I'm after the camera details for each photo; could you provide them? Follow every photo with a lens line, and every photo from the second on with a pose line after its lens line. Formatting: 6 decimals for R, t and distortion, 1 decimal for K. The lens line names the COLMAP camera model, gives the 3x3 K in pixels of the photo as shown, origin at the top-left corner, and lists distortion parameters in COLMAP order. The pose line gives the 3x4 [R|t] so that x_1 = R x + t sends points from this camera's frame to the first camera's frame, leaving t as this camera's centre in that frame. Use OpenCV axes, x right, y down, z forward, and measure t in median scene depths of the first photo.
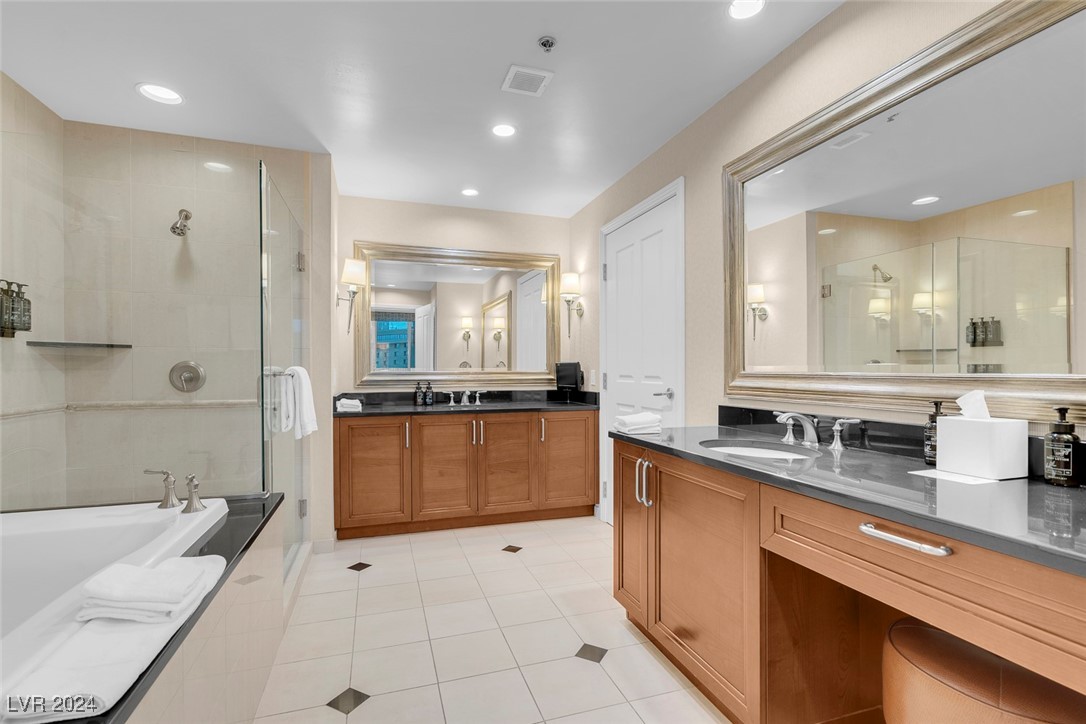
lens RADIAL K [[495.8, 0, 540.2], [0, 495.8, 373.1], [0, 0, 1]] dist [-0.001984, 0.000441]
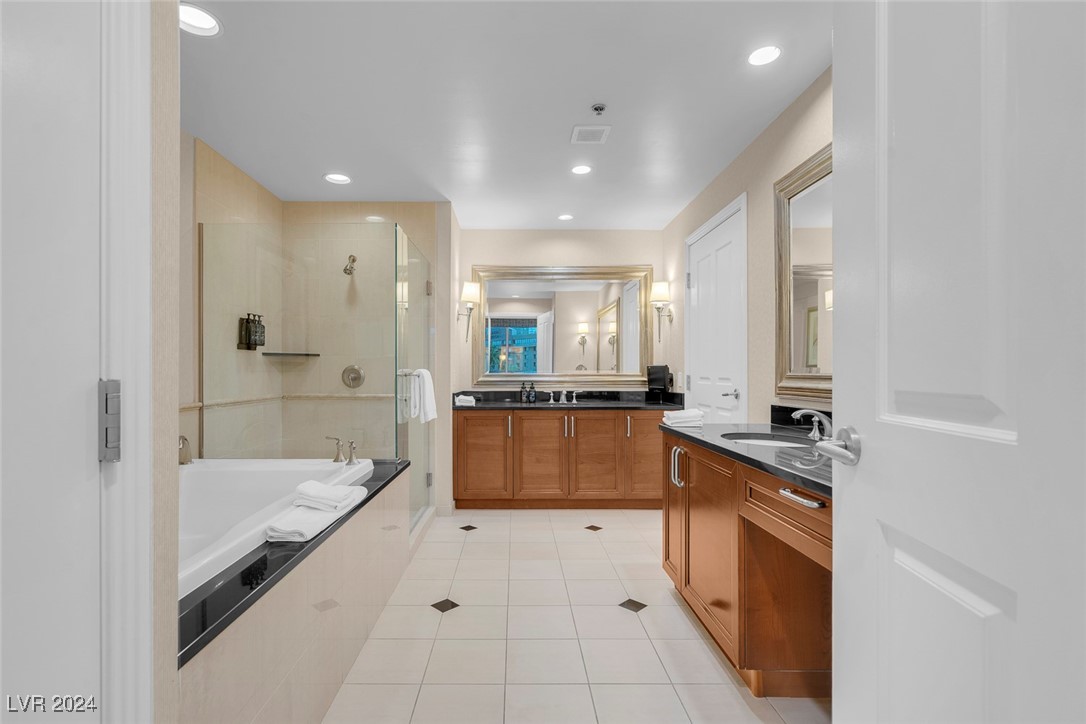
lens RADIAL K [[504.4, 0, 518.5], [0, 504.4, 372.1], [0, 0, 1]] dist [-0.003029, 0.000519]
pose [[0.951011, 0.000662, -0.309156, 0.130881], [-0.003255, 0.999964, -0.007874, 0.003229], [0.309140, 0.008495, 0.950979, -0.157631]]
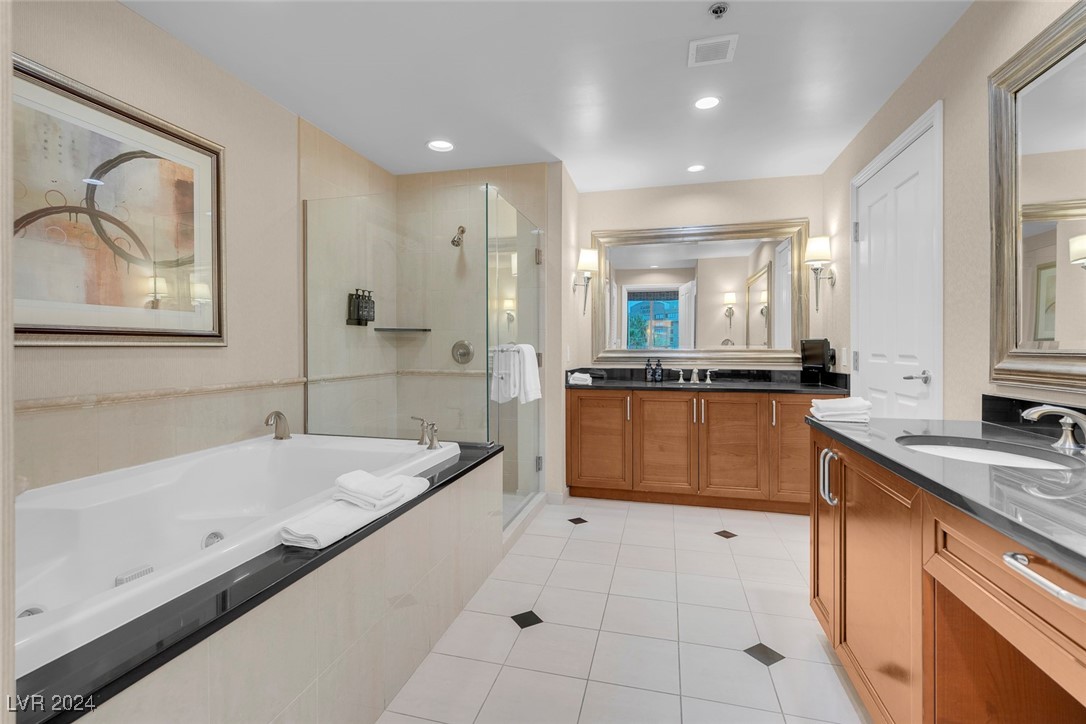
lens RADIAL K [[497.3, 0, 537.1], [0, 497.3, 348.6], [0, 0, 1]] dist [-0.004809, 0.005065]
pose [[0.838162, 0.001971, -0.545418, 0.151541], [-0.004936, 0.999980, -0.003971, 0.001484], [0.545399, 0.006020, 0.838155, -0.004223]]
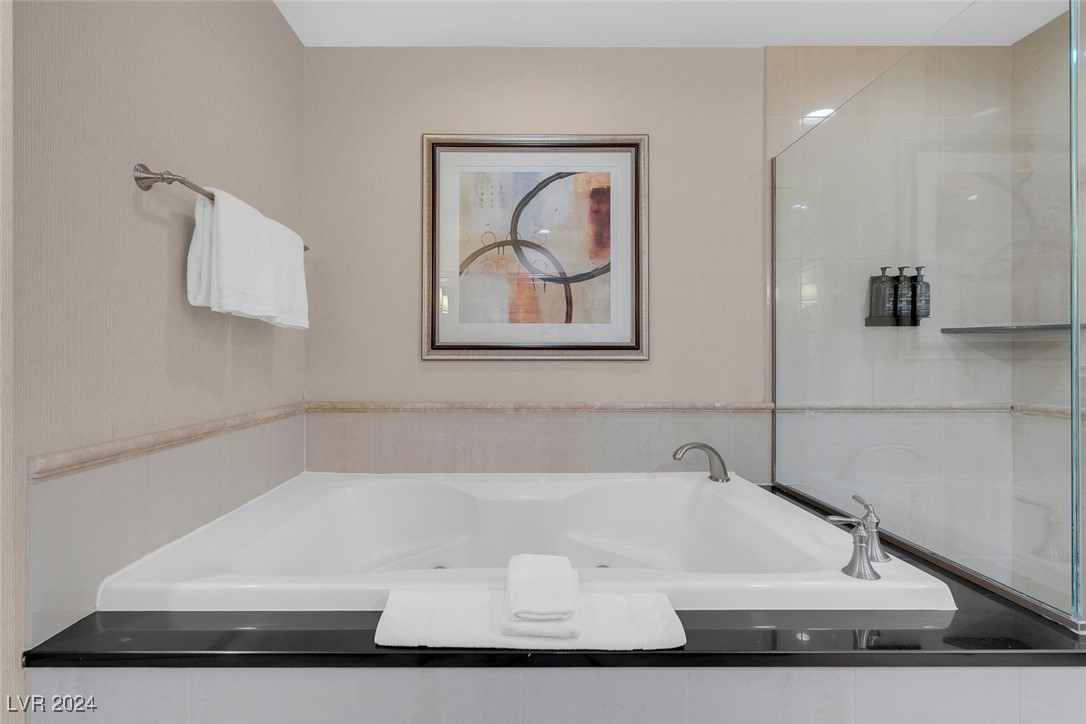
lens RADIAL K [[501.6, 0, 513.2], [0, 501.6, 357.9], [0, 0, 1]] dist [-0.001484, 0.000035]
pose [[-0.310102, -0.002538, -0.950700, 0.041388], [-0.009011, 0.999959, 0.000270, -0.003509], [0.950661, 0.008651, -0.310112, 0.389026]]
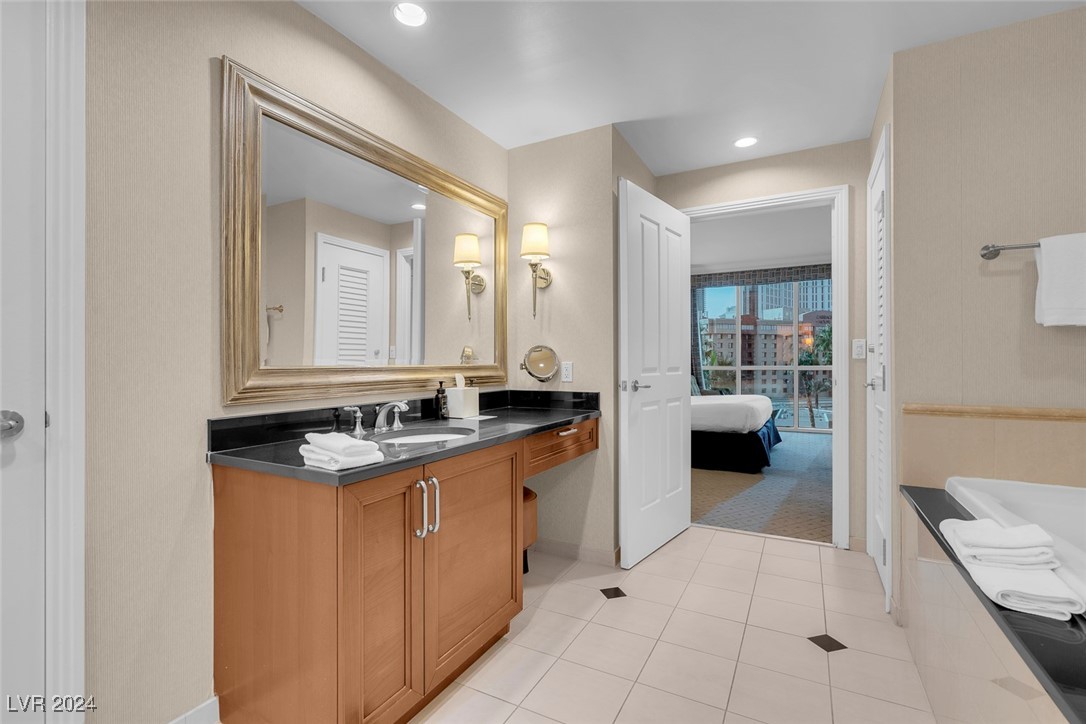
lens RADIAL K [[493.1, 0, 541.5], [0, 493.1, 359.1], [0, 0, 1]] dist [-0.000679, 0.000596]
pose [[-0.687522, 0.005003, 0.726146, -0.282743], [0.008480, 0.999963, 0.001139, -0.007488], [-0.726114, 0.006941, -0.687540, 0.827264]]
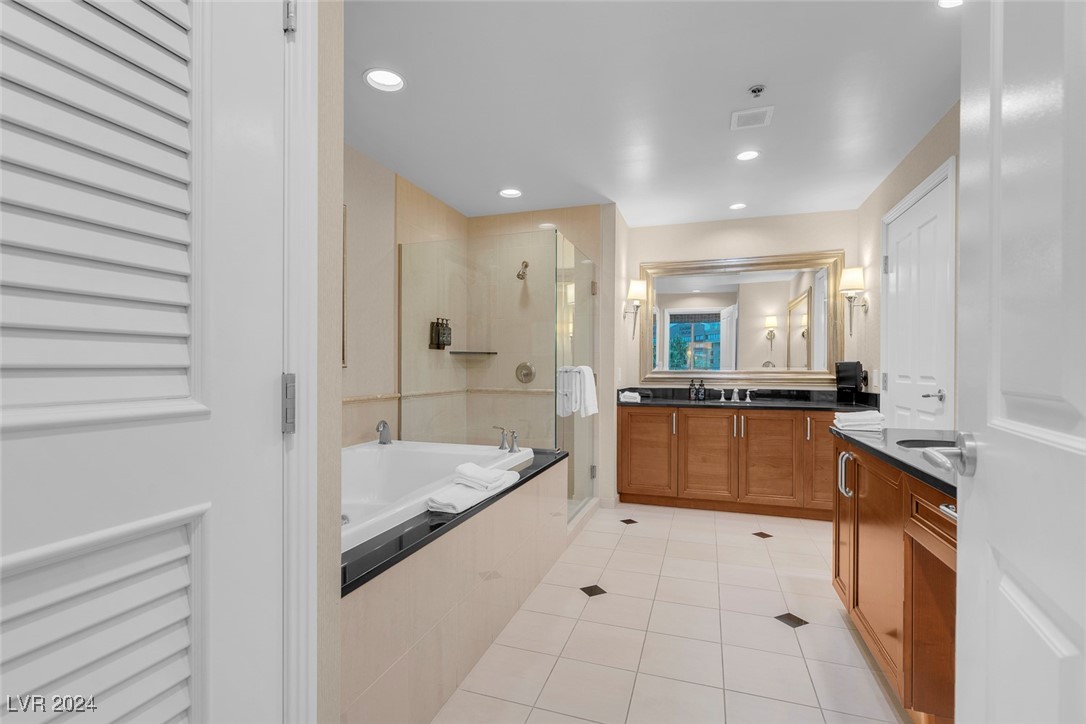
lens RADIAL K [[499.0, 0, 541.6], [0, 499.0, 371.6], [0, 0, 1]] dist [0.001012, 0.000852]
pose [[0.800913, 0.006449, -0.598746, 0.194500], [-0.008380, 0.999965, -0.000440, 0.003267], [0.598722, 0.005370, 0.800939, -0.151198]]
